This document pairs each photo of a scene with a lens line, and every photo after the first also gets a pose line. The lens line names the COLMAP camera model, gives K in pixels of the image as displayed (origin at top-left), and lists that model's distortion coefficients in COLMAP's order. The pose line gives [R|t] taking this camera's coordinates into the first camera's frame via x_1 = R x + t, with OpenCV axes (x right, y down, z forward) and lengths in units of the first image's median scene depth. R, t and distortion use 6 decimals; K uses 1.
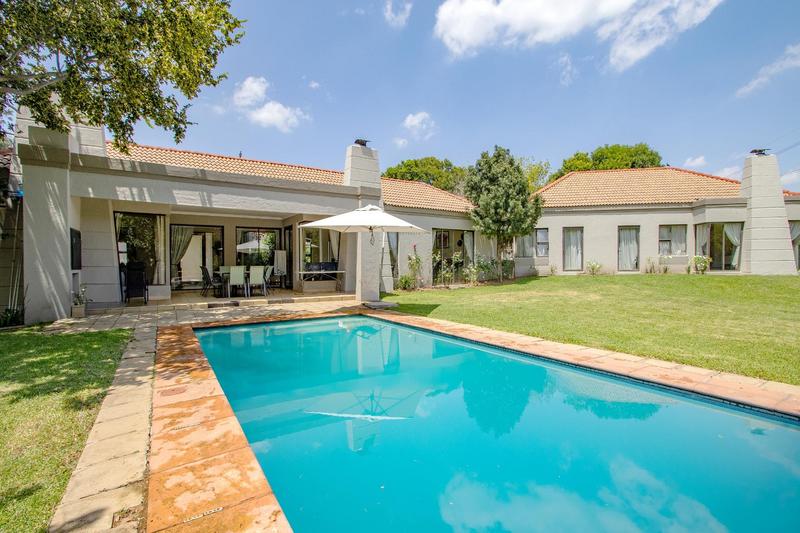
lens RADIAL K [[404.5, 0, 397.8], [0, 404.5, 266.4], [0, 0, 1]] dist [-0.037060, 0.000021]
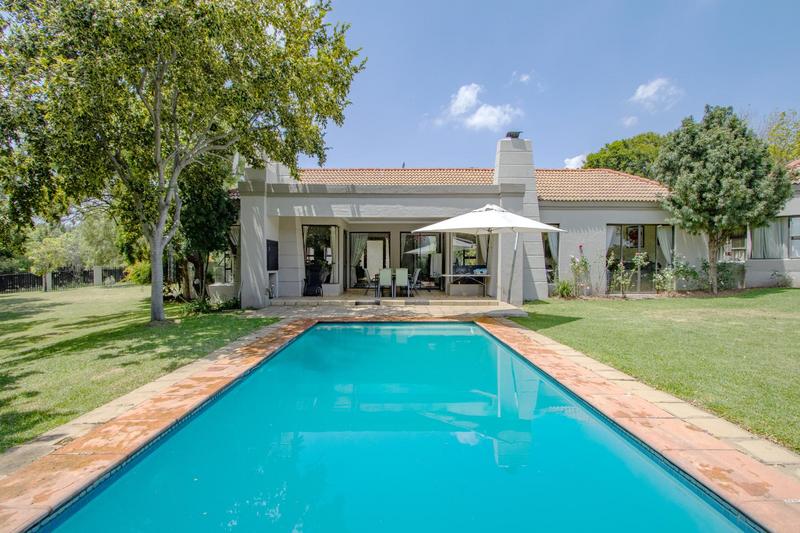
lens RADIAL K [[404.5, 0, 397.8], [0, 404.5, 266.4], [0, 0, 1]] dist [-0.037060, 0.000021]
pose [[0.806695, 0.007703, -0.590918, 0.240039], [-0.006823, 0.999970, 0.003722, -0.009514], [0.590928, 0.001029, 0.806723, 0.106420]]
